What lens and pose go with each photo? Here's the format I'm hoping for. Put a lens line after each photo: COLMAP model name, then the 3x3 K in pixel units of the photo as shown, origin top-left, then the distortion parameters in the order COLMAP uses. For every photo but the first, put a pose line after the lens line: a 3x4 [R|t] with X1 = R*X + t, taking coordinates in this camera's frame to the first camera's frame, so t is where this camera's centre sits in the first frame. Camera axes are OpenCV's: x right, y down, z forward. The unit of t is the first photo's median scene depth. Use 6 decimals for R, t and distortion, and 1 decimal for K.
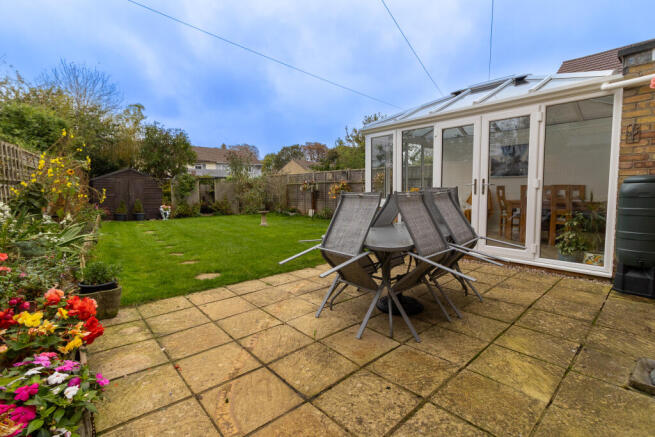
lens RADIAL K [[305.5, 0, 327.5], [0, 305.5, 212.7], [0, 0, 1]] dist [-0.000690, -0.000200]
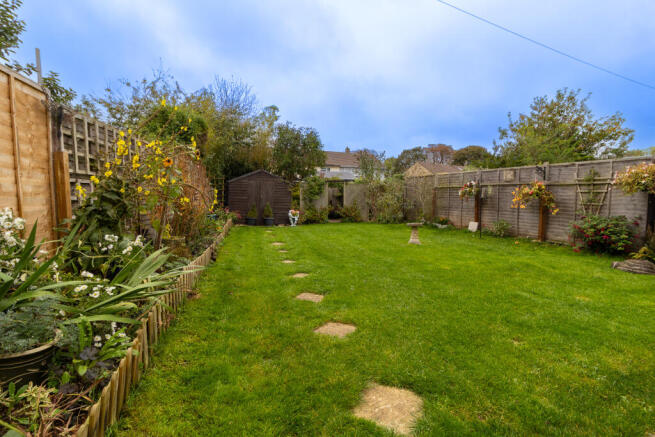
lens RADIAL K [[305.5, 0, 327.5], [0, 305.5, 212.7], [0, 0, 1]] dist [-0.000690, -0.000200]
pose [[0.930956, 0.033019, -0.363635, -0.093963], [-0.038471, 0.999230, -0.007759, -0.011197], [0.363099, 0.021213, 0.931509, 0.166117]]
